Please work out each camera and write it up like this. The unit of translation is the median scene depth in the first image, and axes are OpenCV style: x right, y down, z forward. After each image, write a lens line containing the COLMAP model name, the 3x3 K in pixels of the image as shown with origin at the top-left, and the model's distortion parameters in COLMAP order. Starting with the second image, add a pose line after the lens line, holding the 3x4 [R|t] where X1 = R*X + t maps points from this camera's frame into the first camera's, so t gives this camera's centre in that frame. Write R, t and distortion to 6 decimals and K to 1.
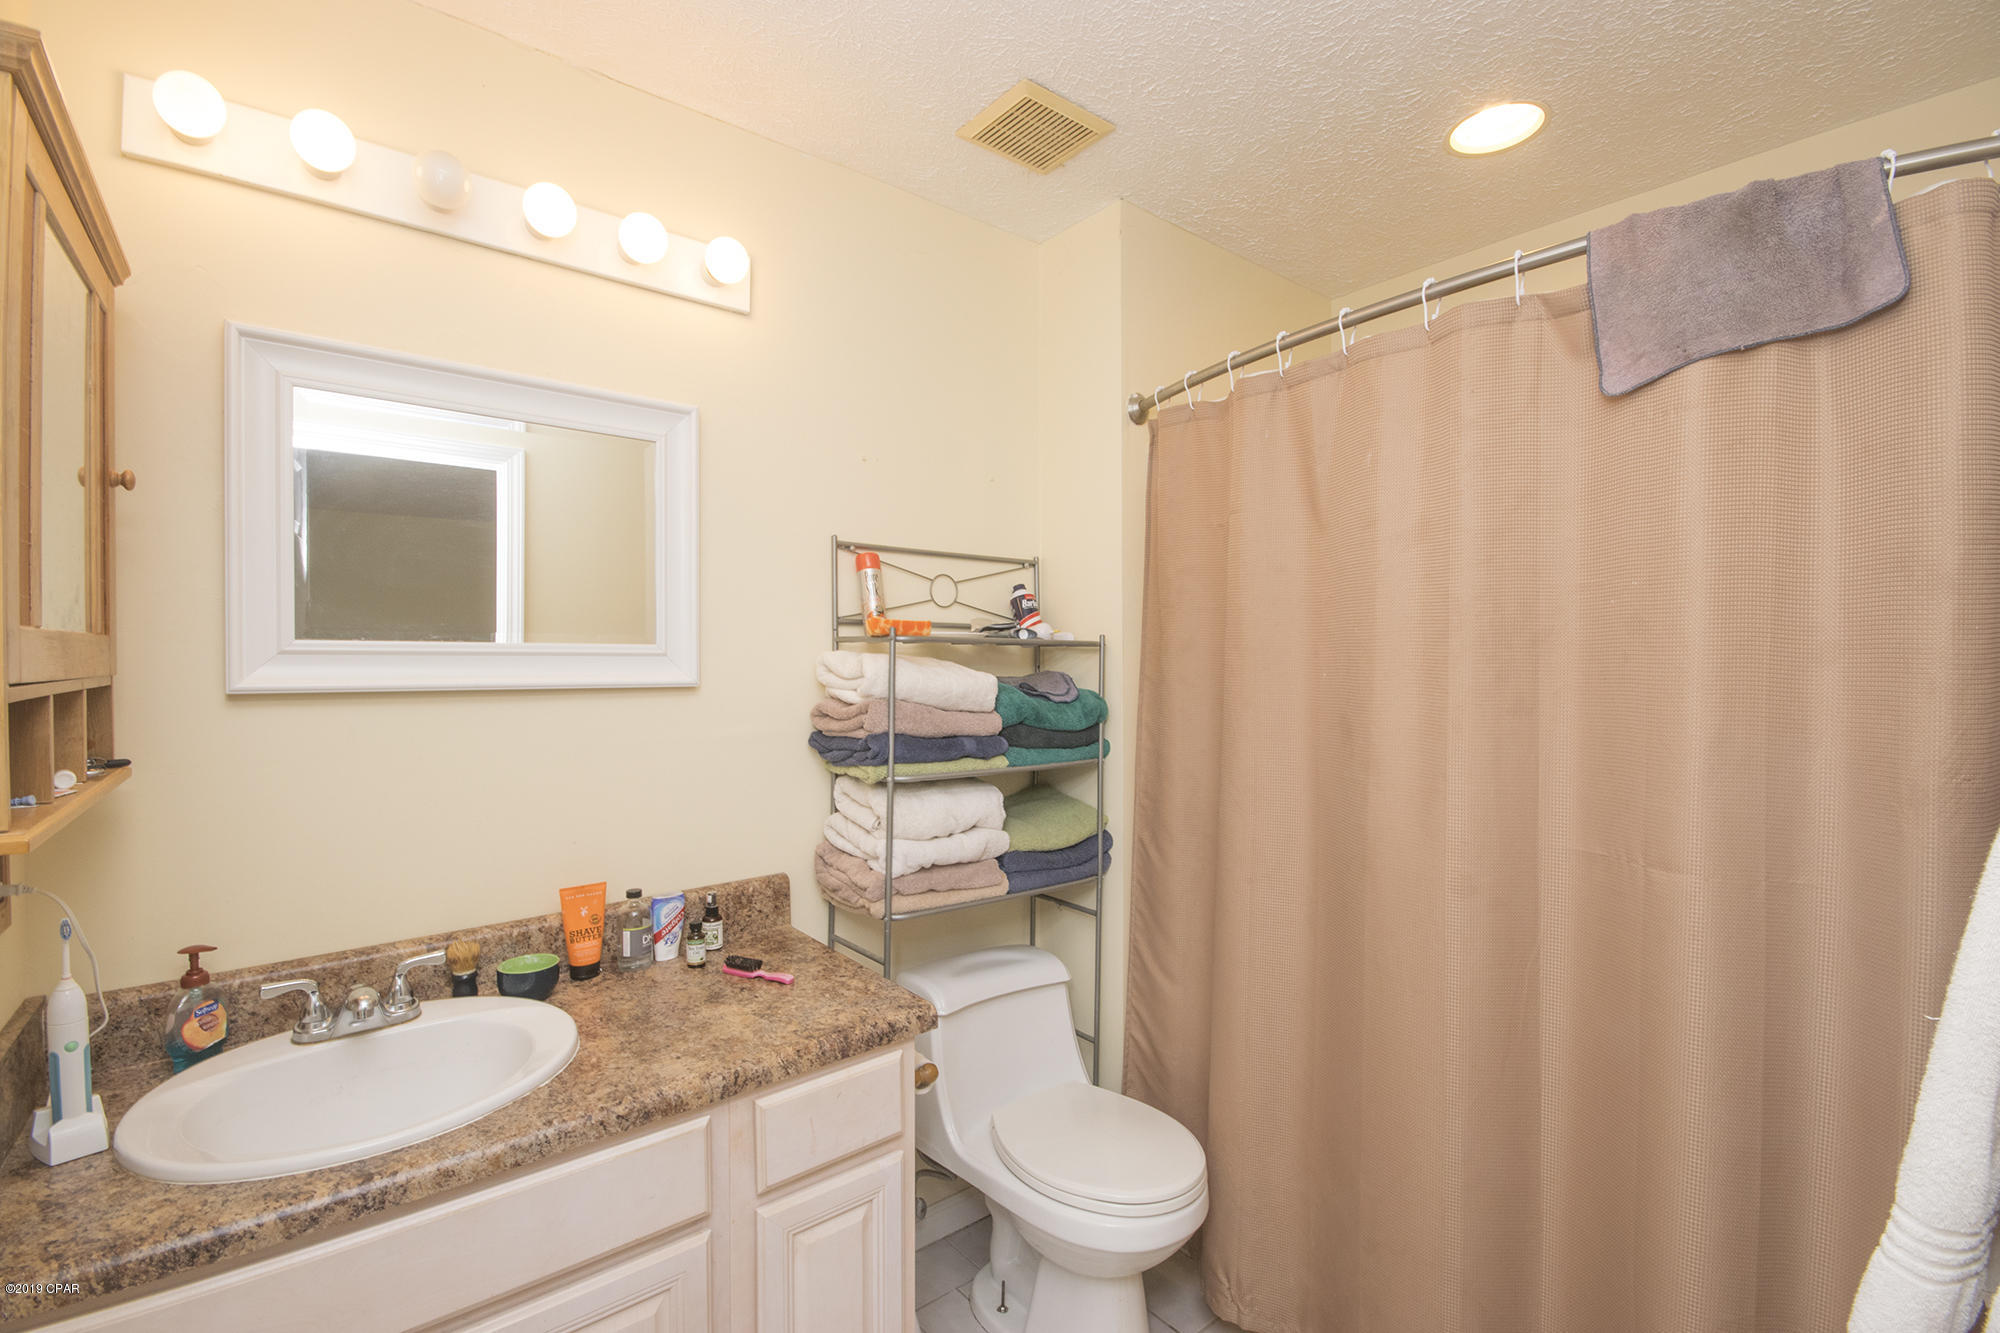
lens RADIAL K [[884.4, 0, 1003.8], [0, 884.4, 680.4], [0, 0, 1]] dist [0.002350, -0.009163]
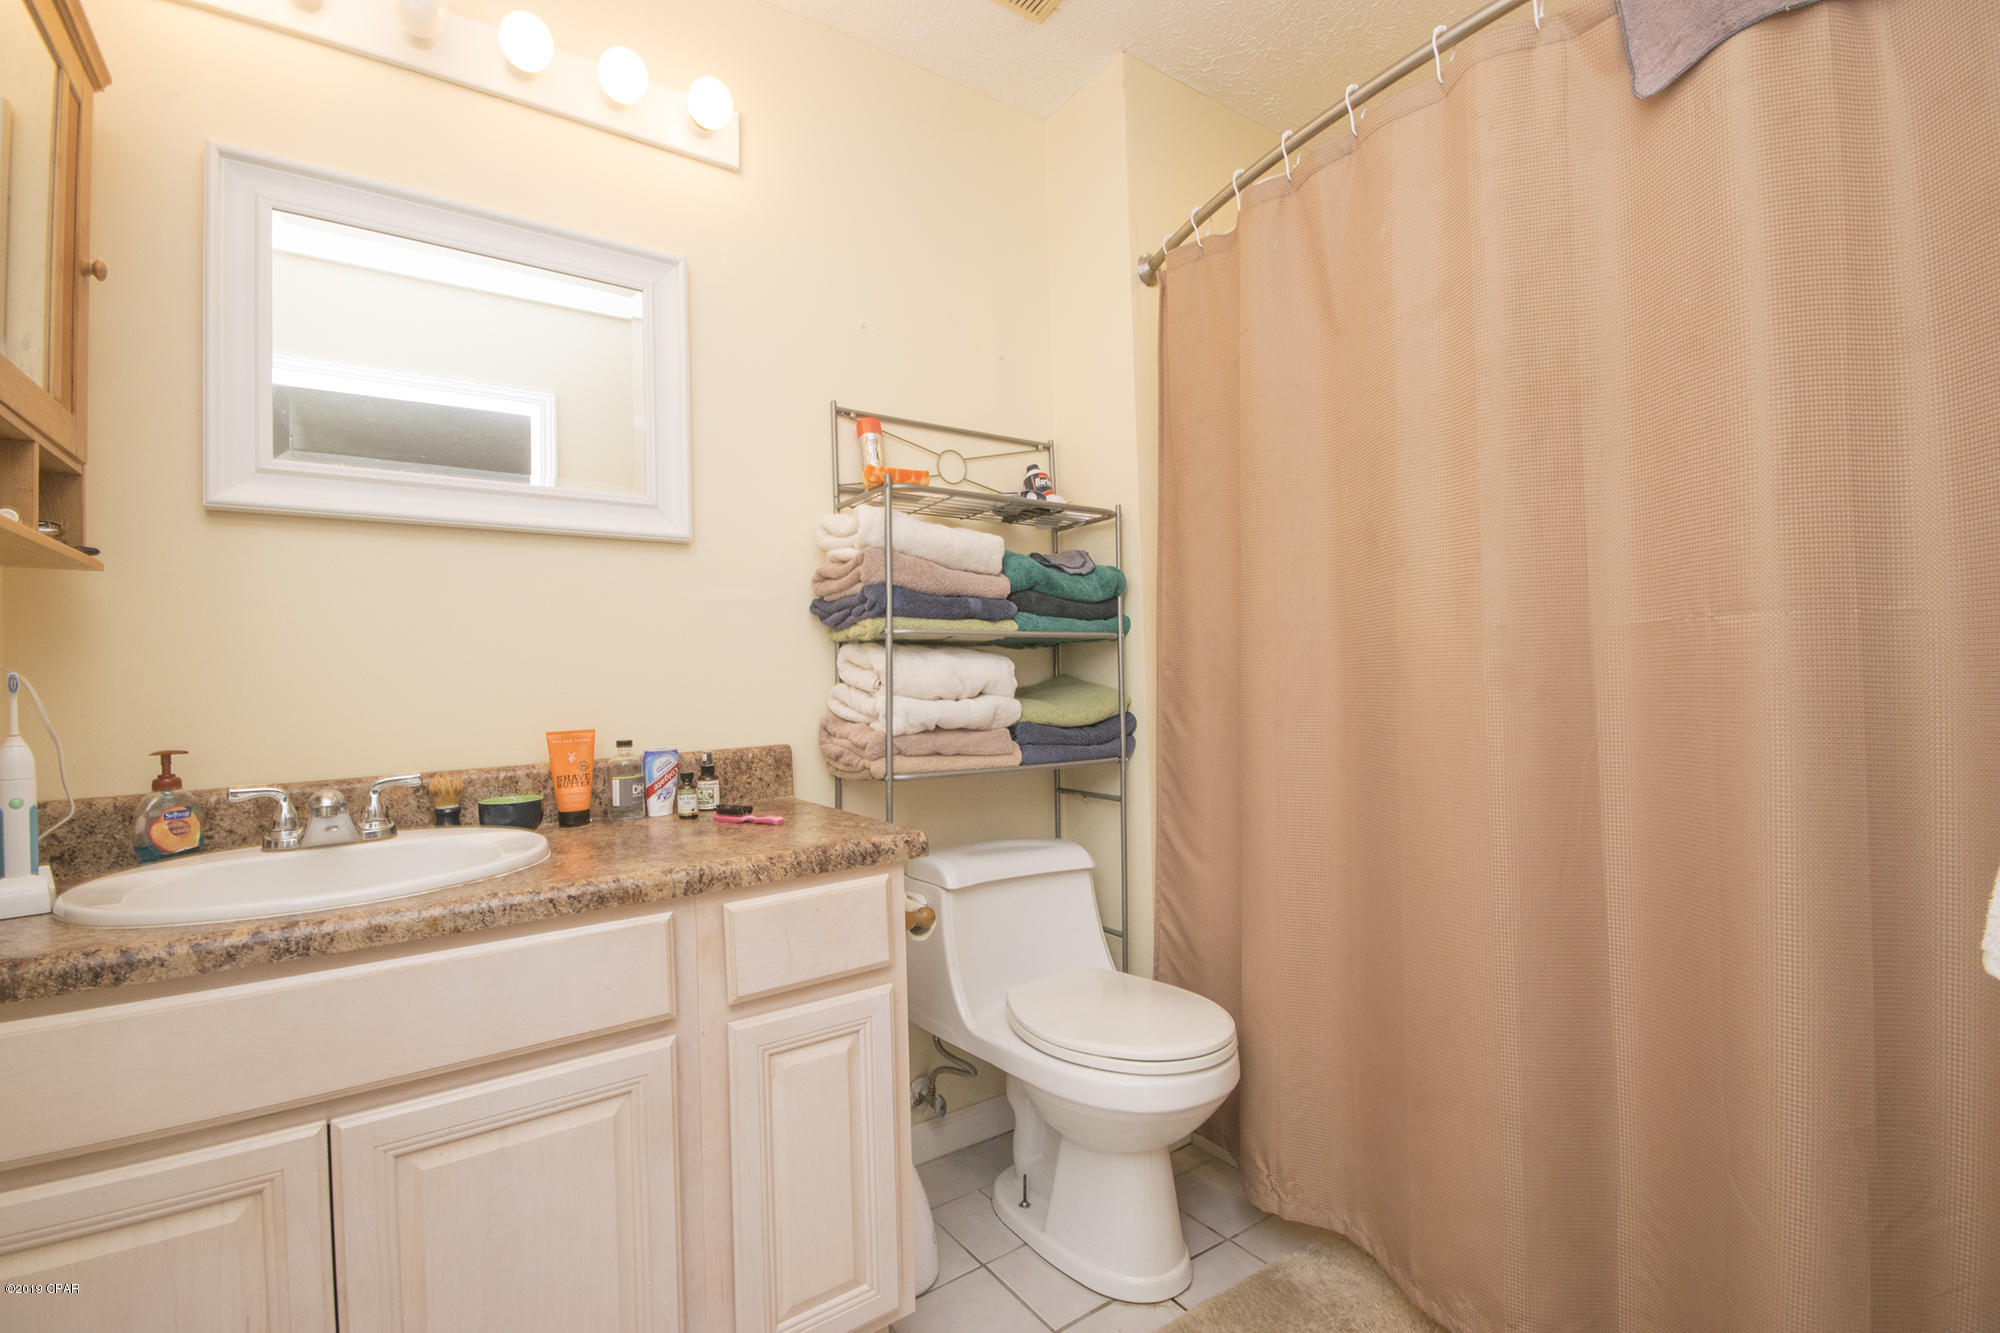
lens RADIAL K [[884.4, 0, 999.0], [0, 884.4, 669.5], [0, 0, 1]] dist [0.002350, -0.009163]
pose [[0.996936, -0.028129, -0.072987, 0.067911], [0.026159, 0.999271, -0.027801, 0.209535], [0.073716, 0.025807, 0.996945, 0.065443]]
